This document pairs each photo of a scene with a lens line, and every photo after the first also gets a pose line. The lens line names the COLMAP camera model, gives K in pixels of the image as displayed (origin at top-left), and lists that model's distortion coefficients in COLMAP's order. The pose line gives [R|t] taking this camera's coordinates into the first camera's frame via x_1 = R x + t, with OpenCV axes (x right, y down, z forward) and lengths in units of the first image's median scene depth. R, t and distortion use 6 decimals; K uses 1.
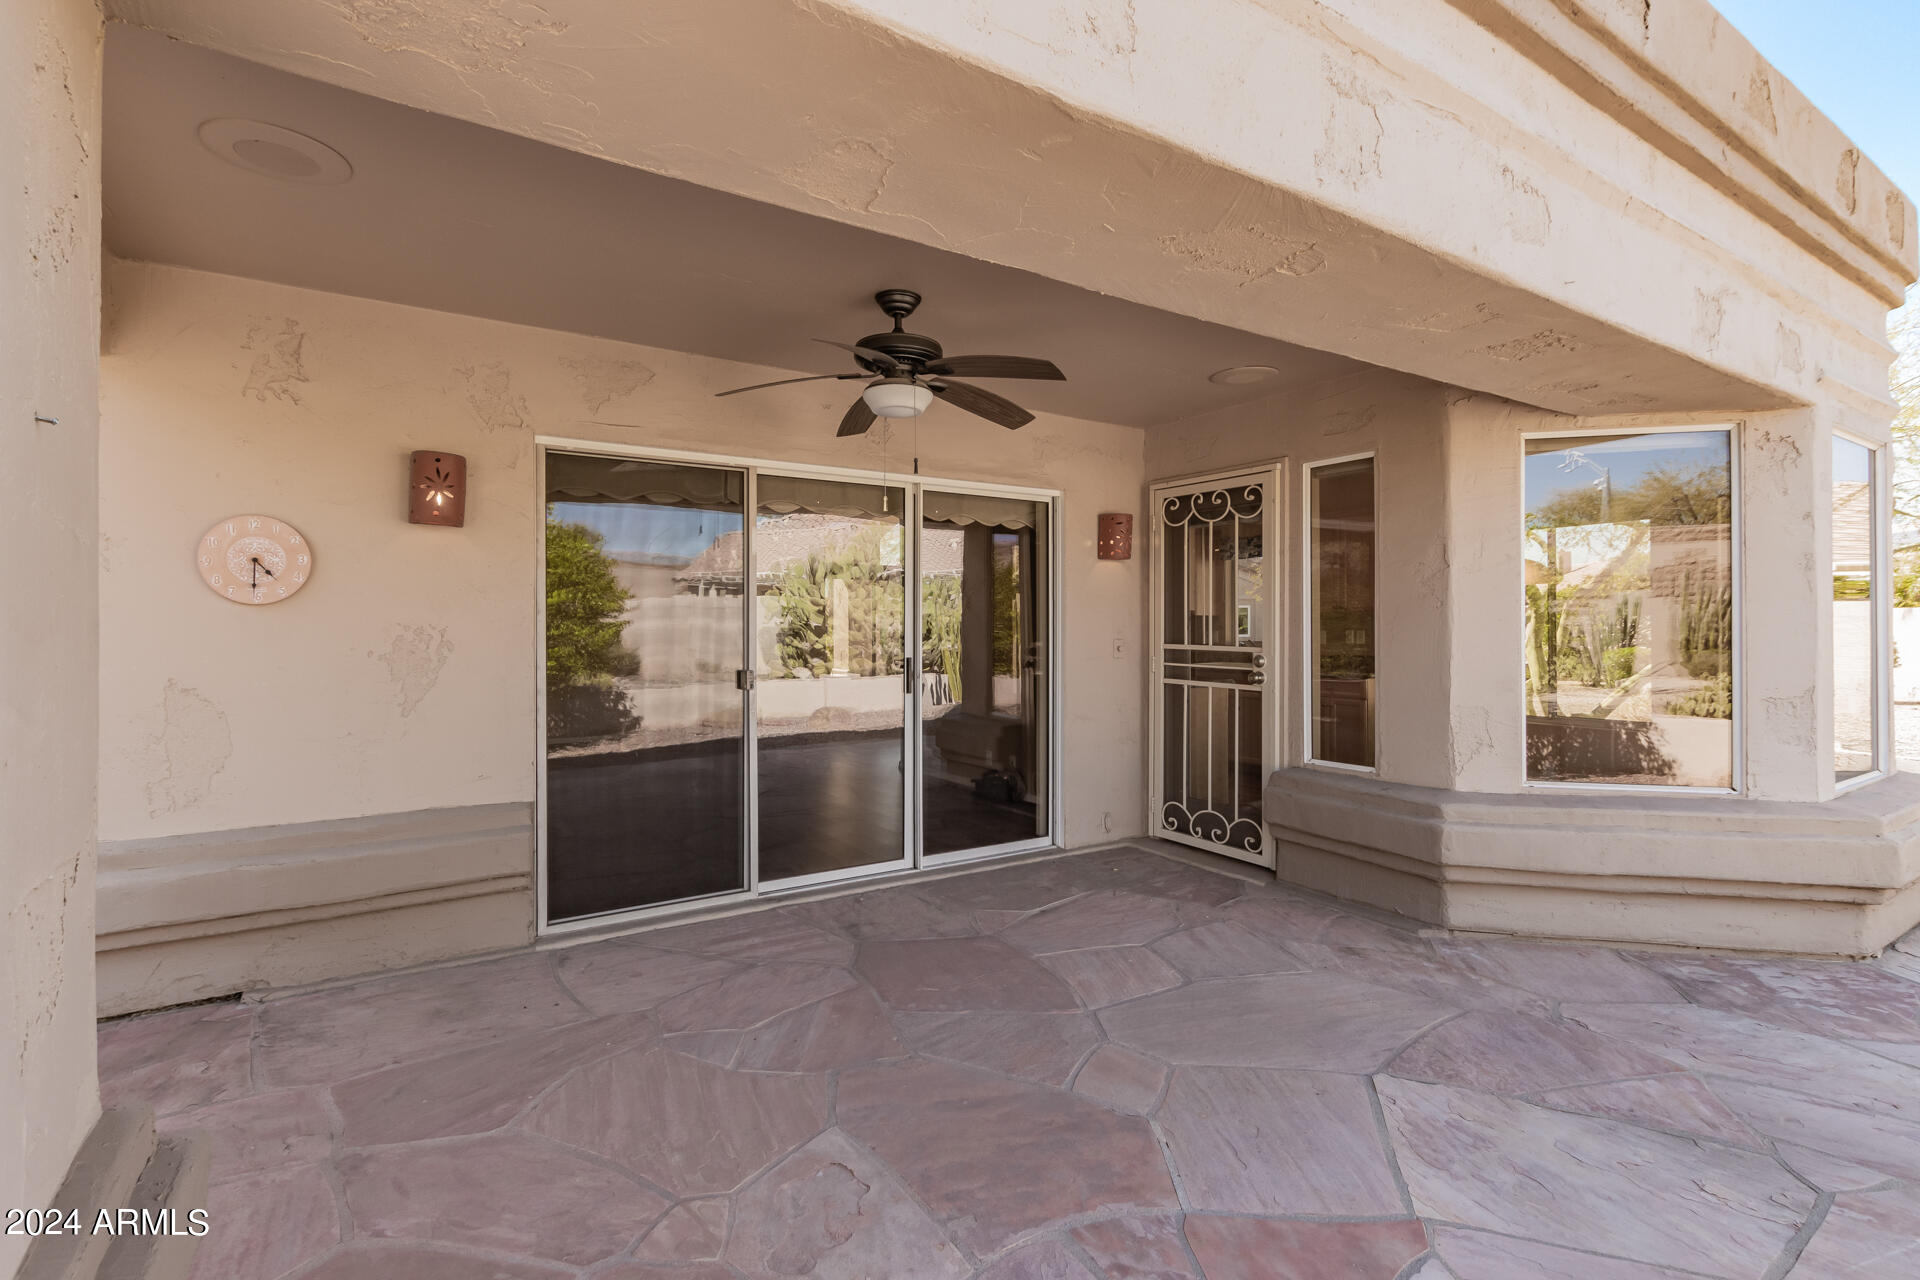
lens RADIAL K [[874.6, 0, 940.7], [0, 874.6, 633.7], [0, 0, 1]] dist [0.019082, -0.009521]
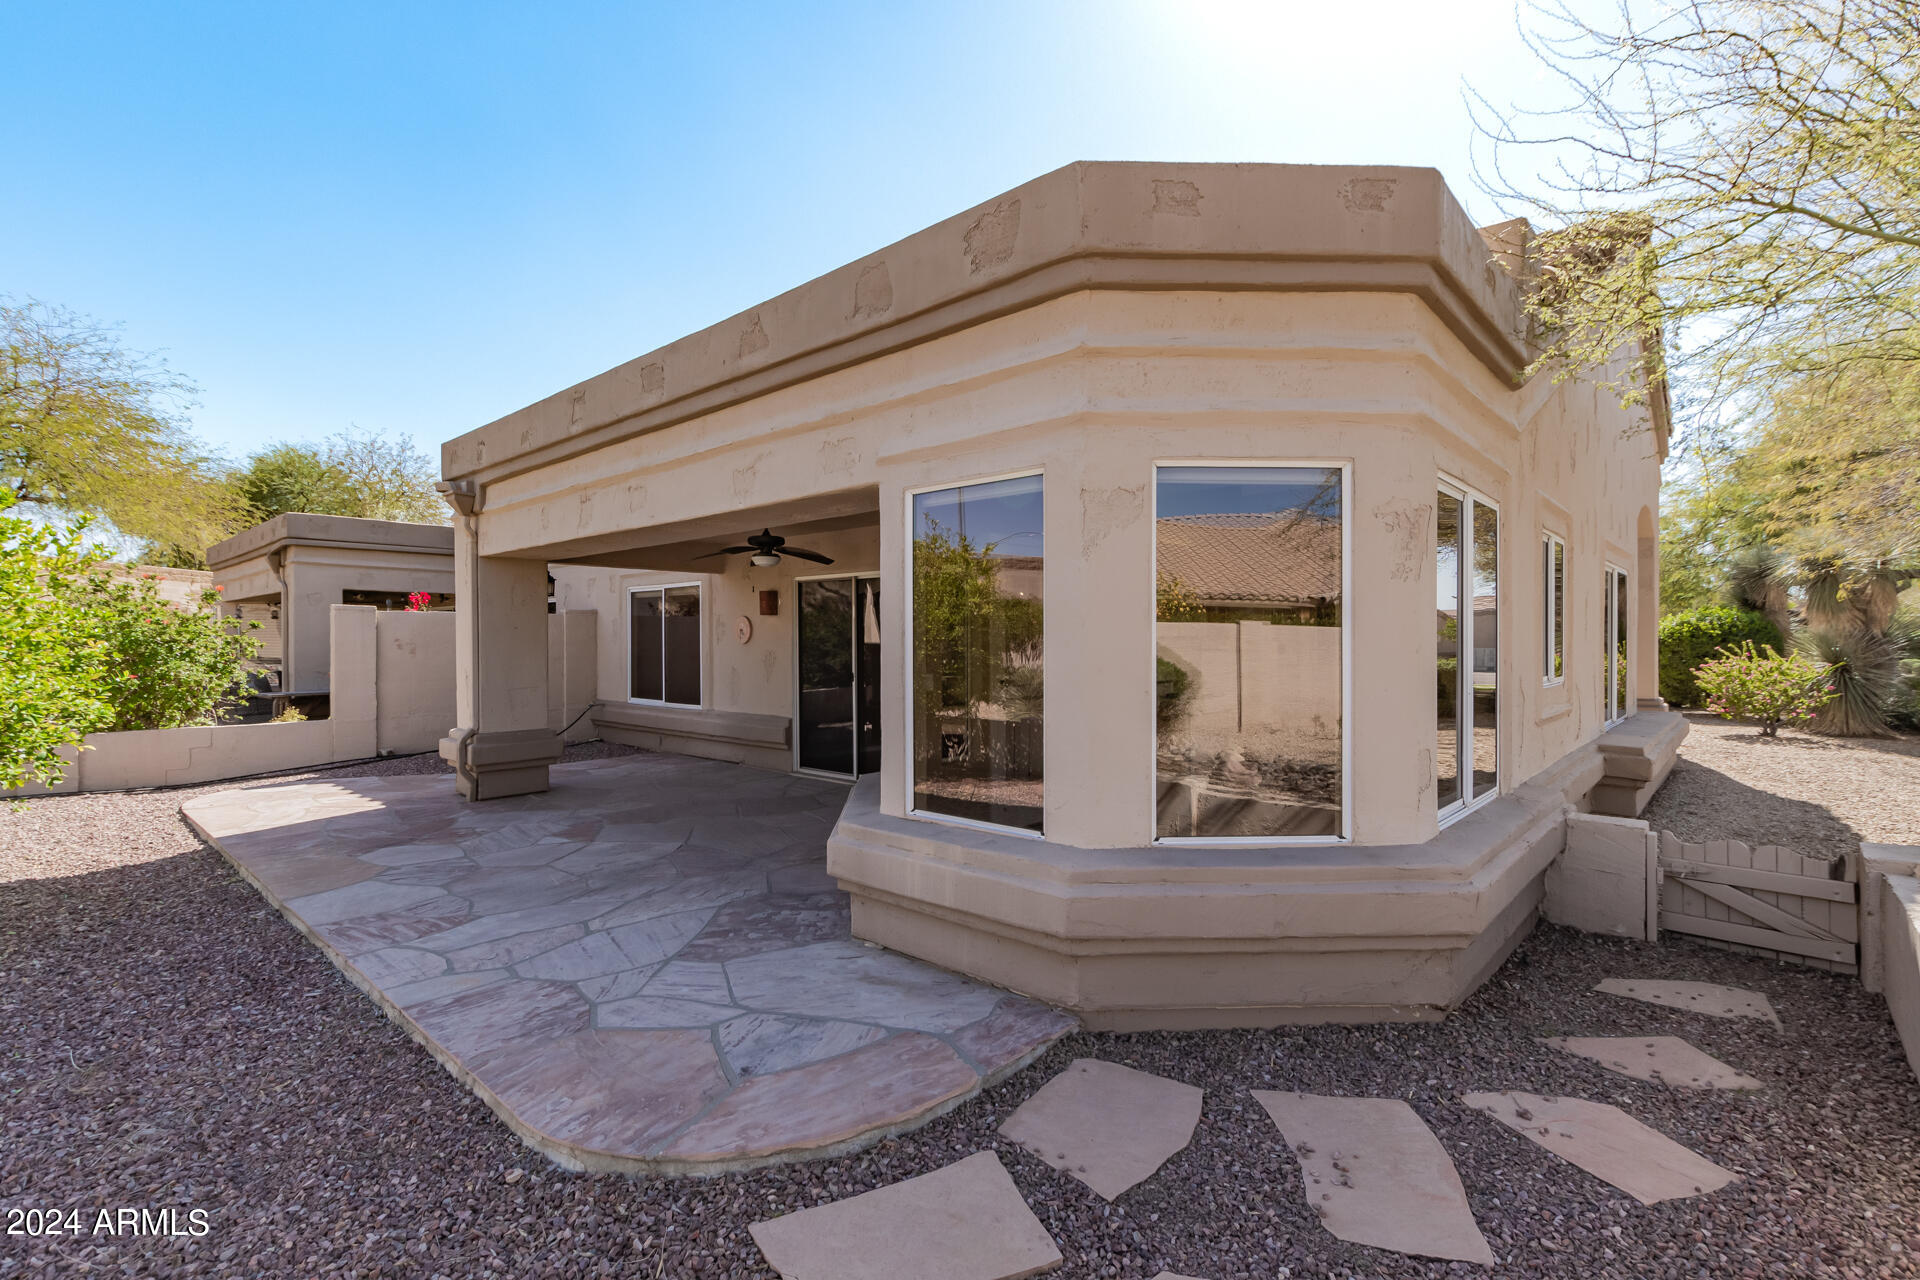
lens RADIAL K [[874.6, 0, 940.7], [0, 874.6, 633.7], [0, 0, 1]] dist [0.019082, -0.009521]
pose [[0.247675, -0.014116, -0.968740, 2.429767], [0.001530, 0.999898, -0.014179, -0.026369], [0.968842, 0.002030, 0.247671, 0.889885]]
